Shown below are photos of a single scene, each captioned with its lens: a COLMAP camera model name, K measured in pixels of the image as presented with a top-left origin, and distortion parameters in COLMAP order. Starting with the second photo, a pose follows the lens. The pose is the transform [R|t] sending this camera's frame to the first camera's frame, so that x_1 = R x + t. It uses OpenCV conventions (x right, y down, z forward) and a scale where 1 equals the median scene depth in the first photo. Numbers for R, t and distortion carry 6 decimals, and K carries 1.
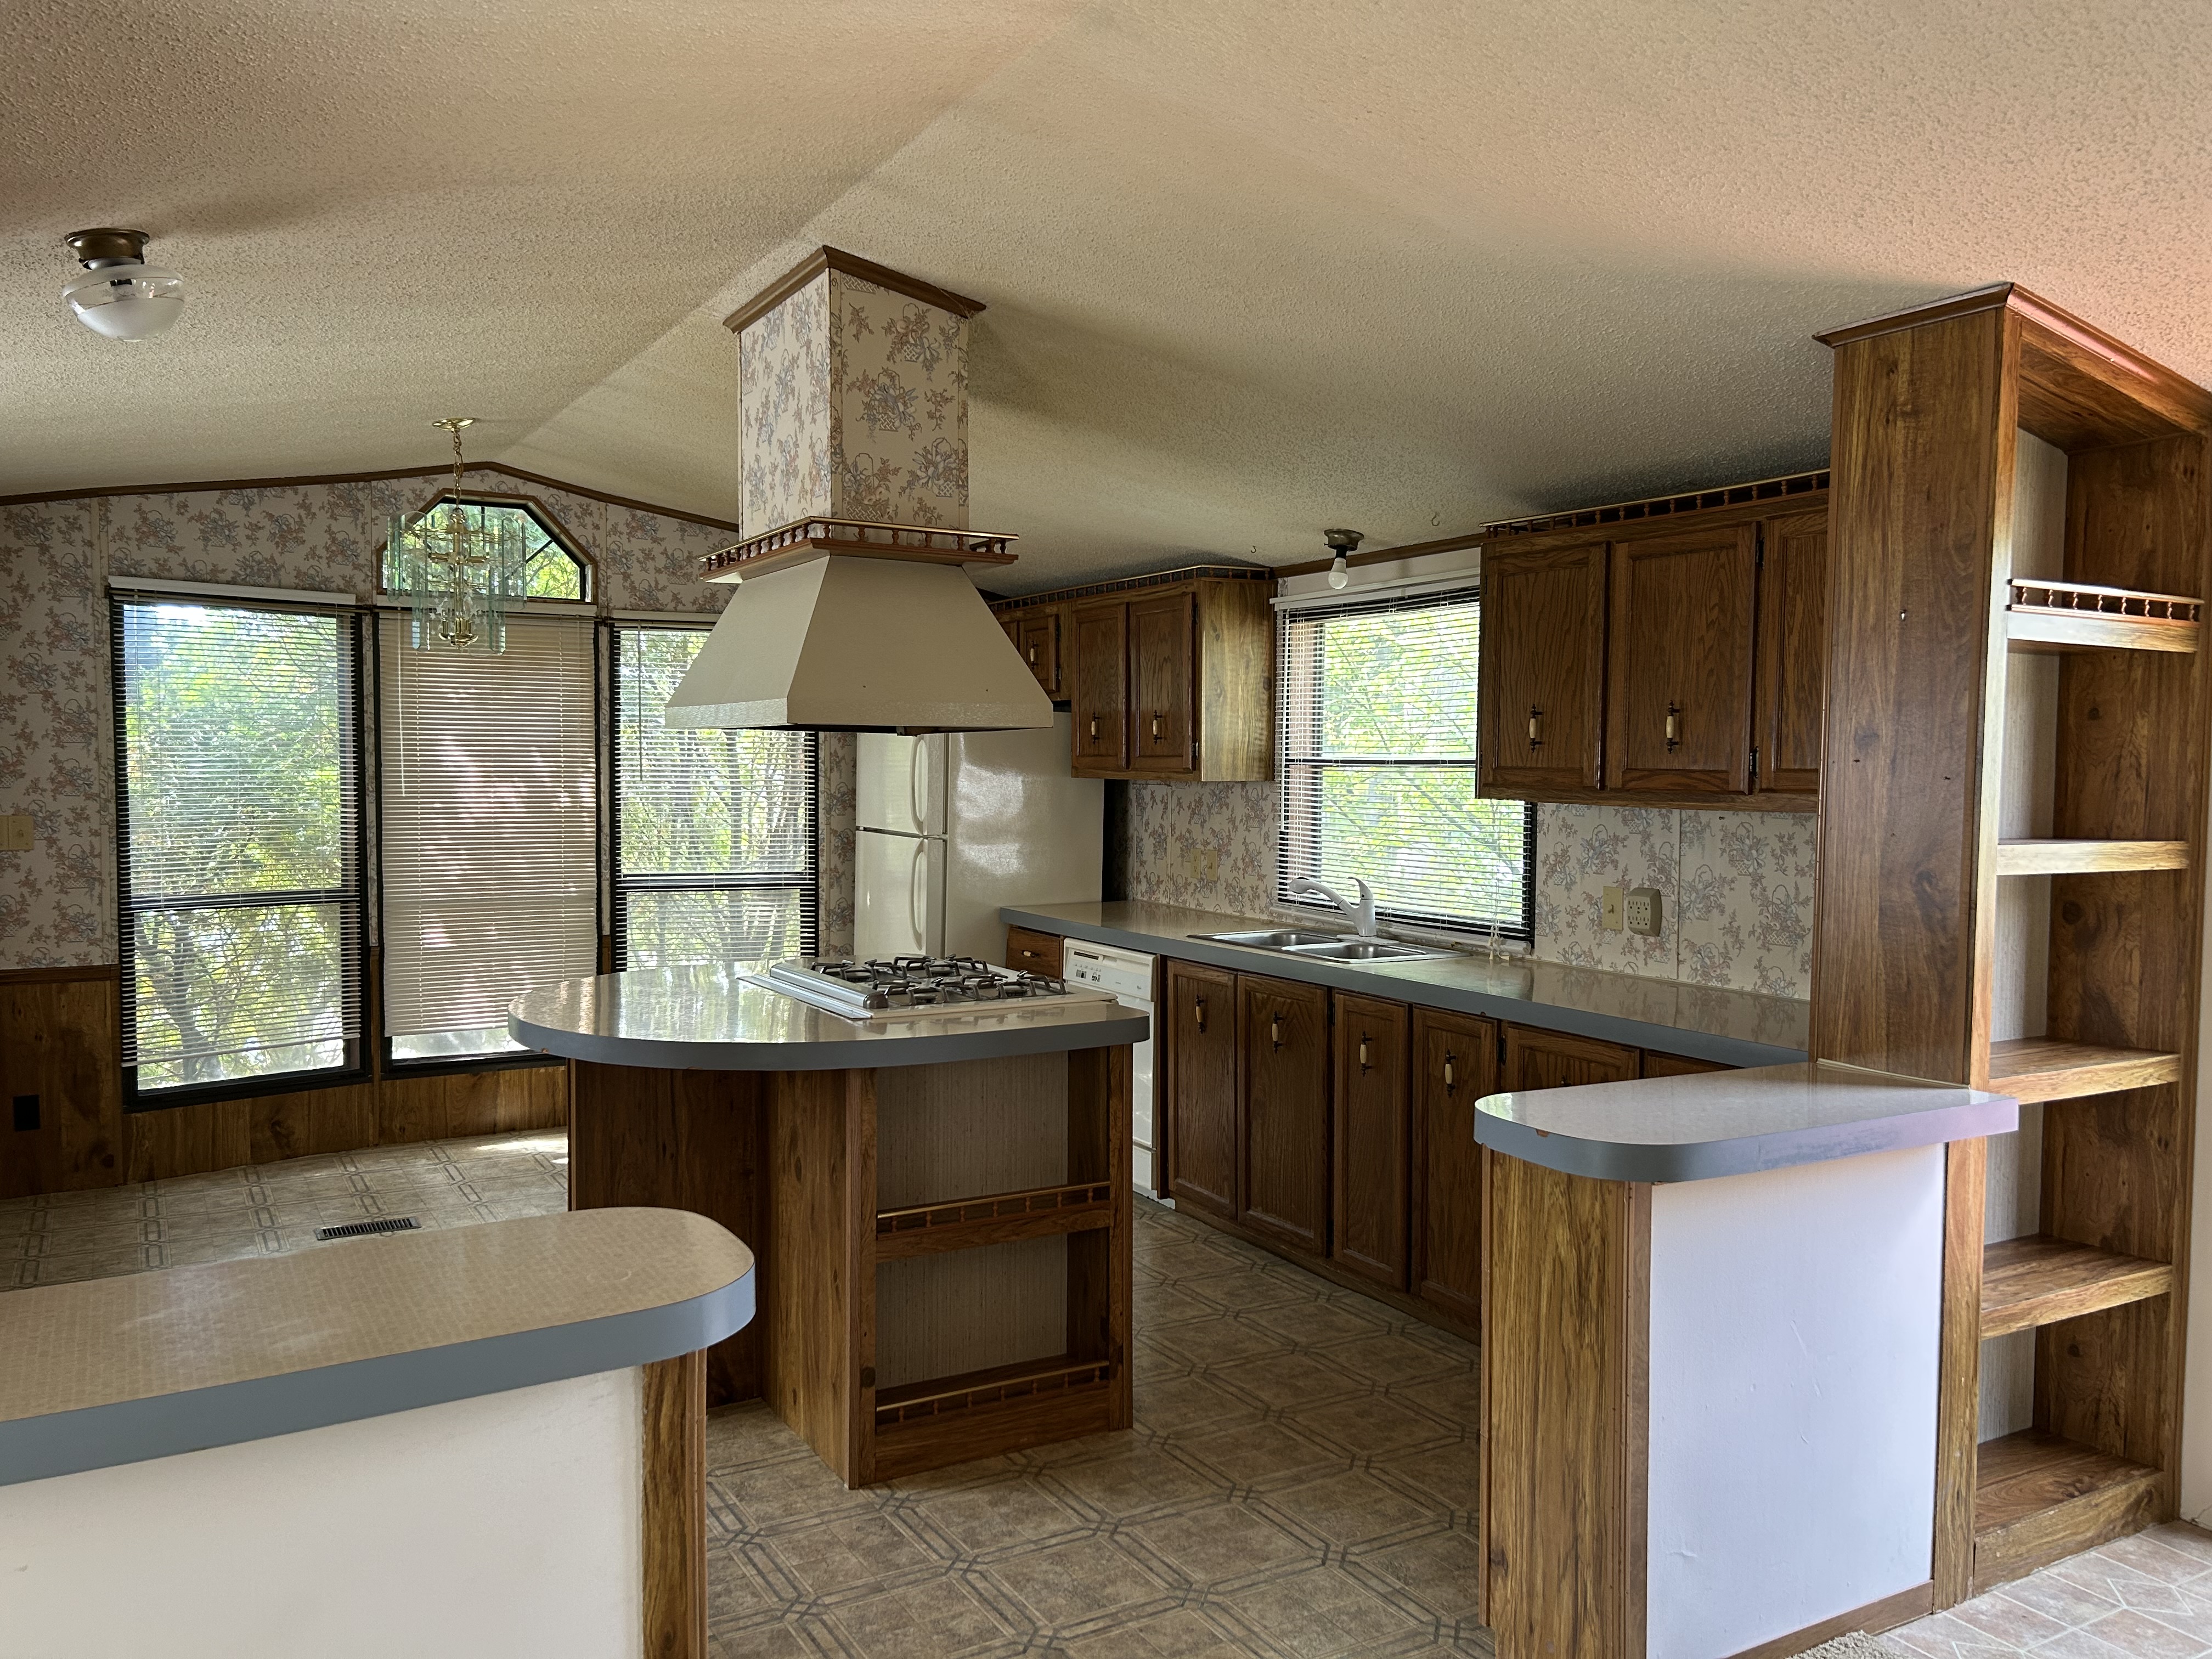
lens RADIAL K [[1670.6, 0, 1113.4], [0, 1670.6, 822.9], [0, 0, 1]] dist [0.052747, -0.047083]
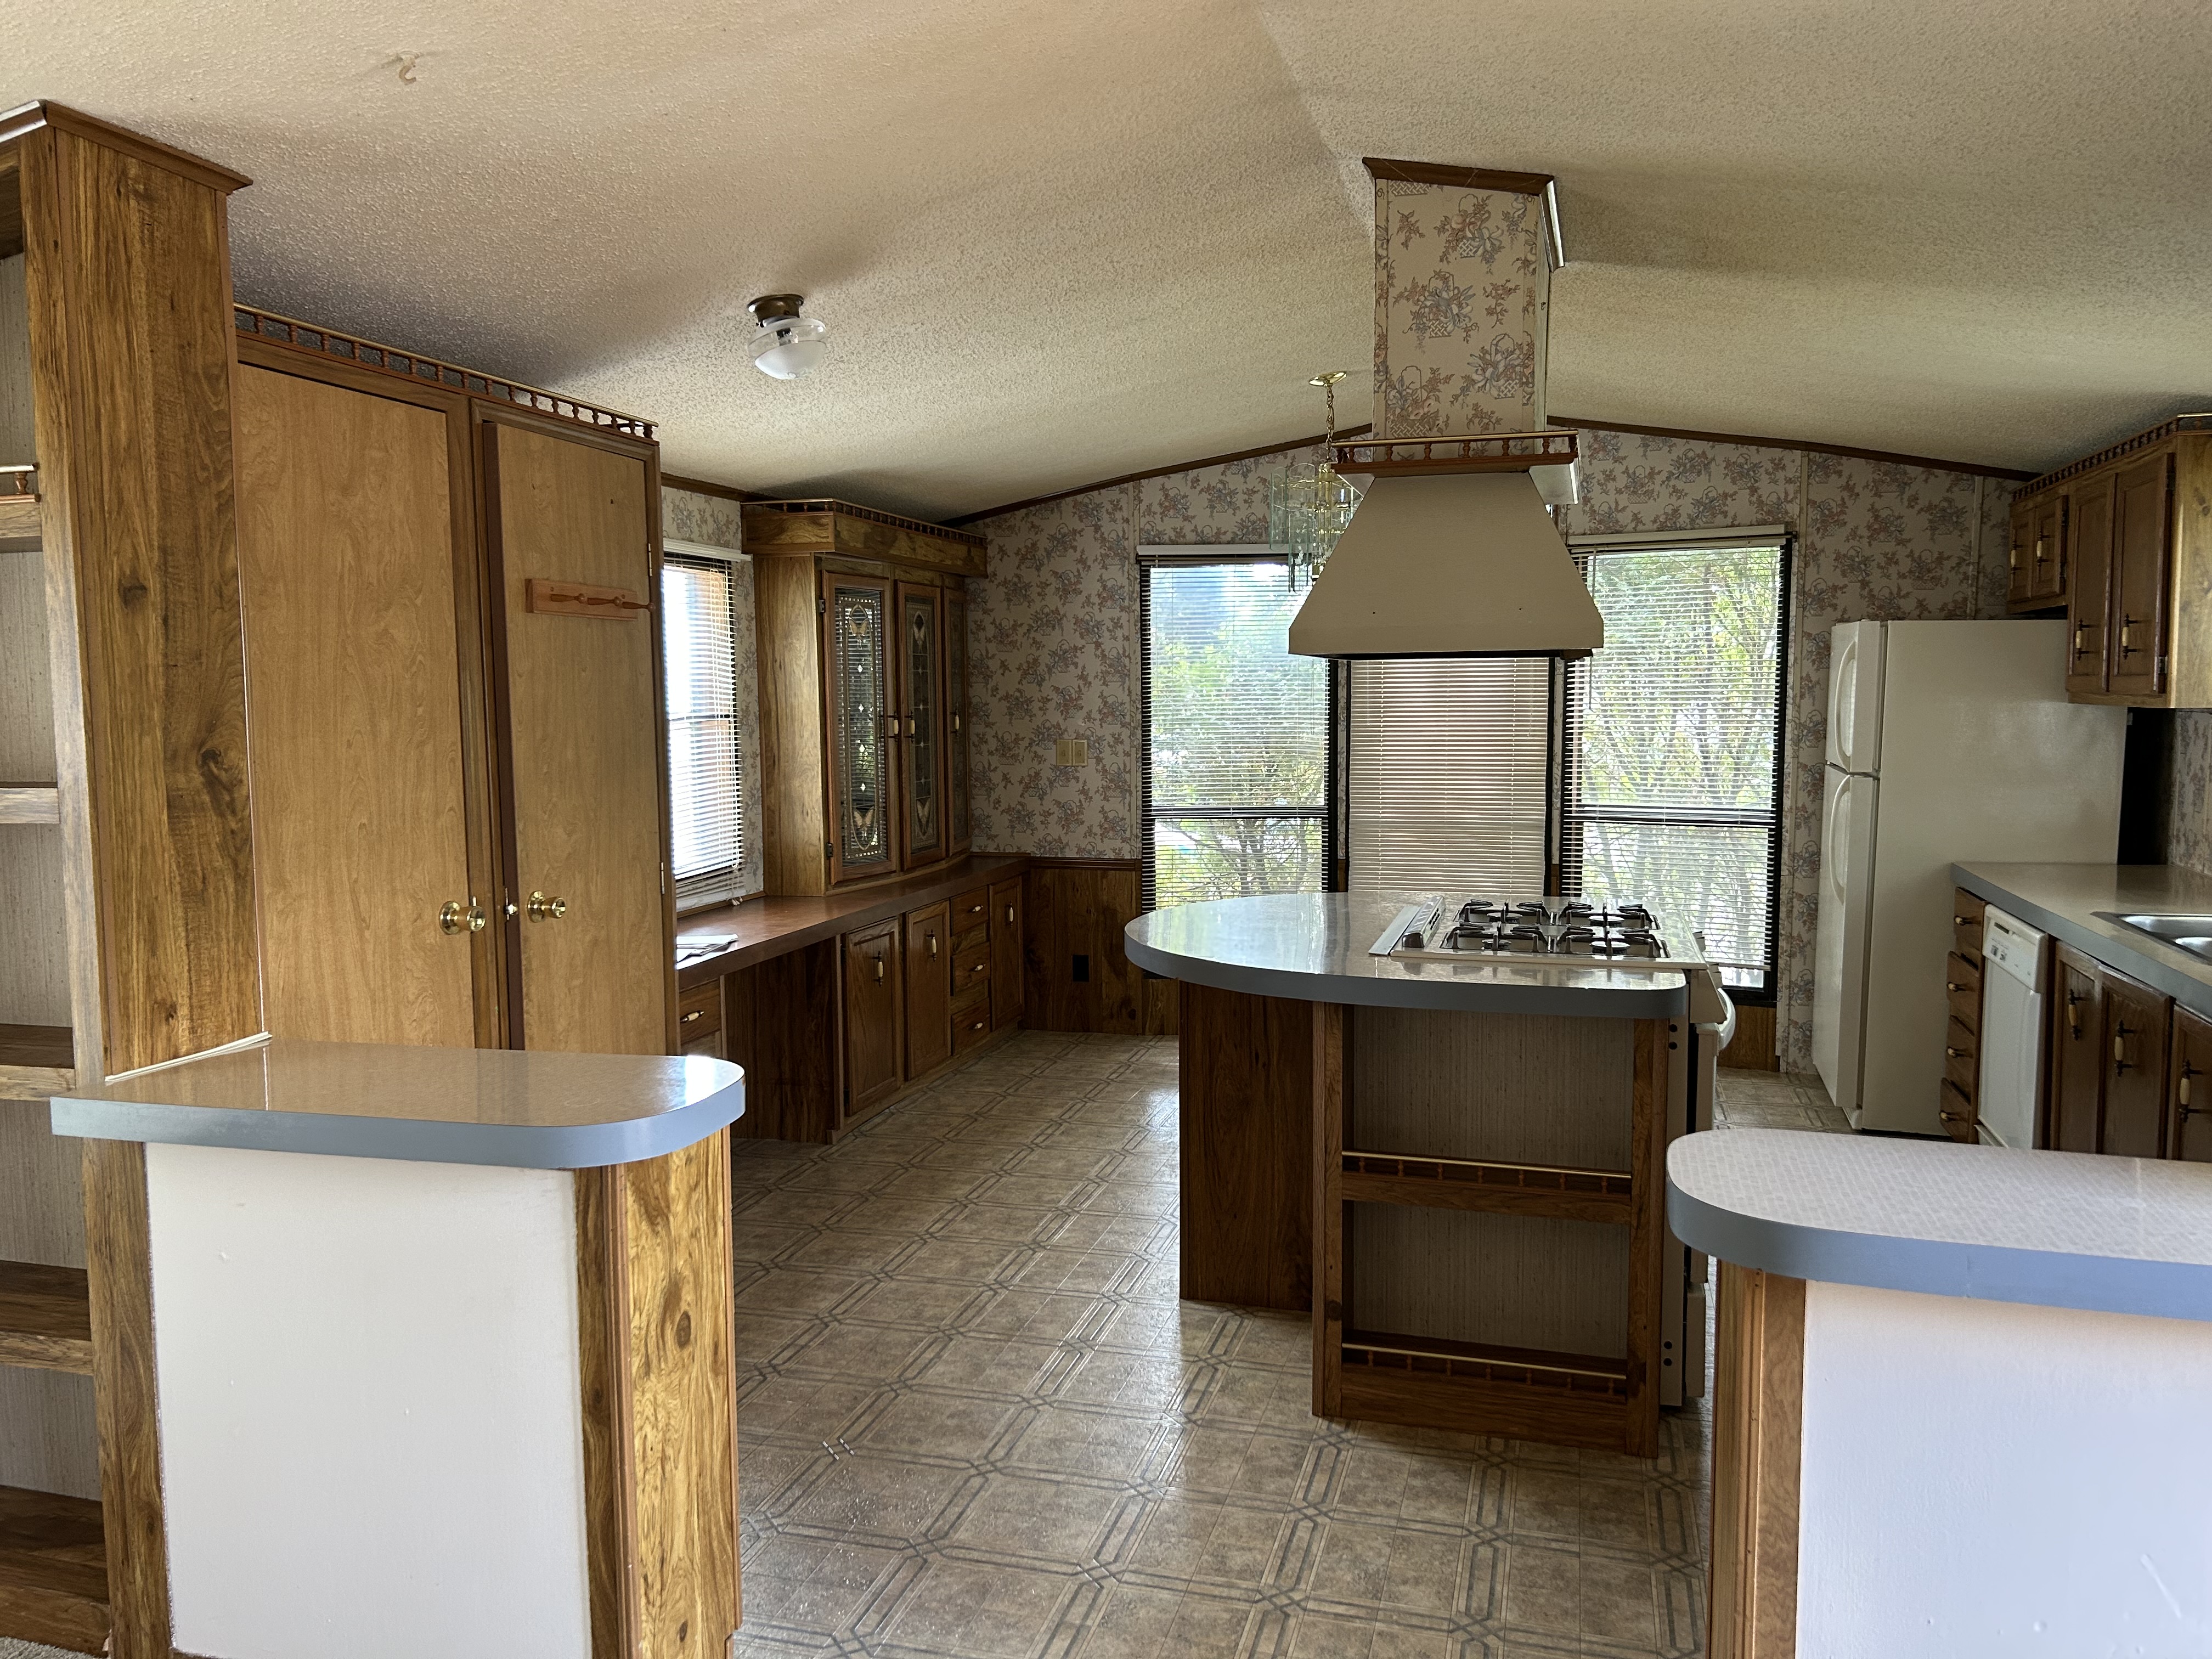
lens RADIAL K [[1670.6, 0, 1087.7], [0, 1670.6, 828.9], [0, 0, 1]] dist [0.052747, -0.047083]
pose [[0.680718, 0.050013, -0.730836, 0.291019], [-0.015945, 0.998442, 0.053475, -0.003963], [0.732372, -0.024749, 0.680455, 0.138357]]
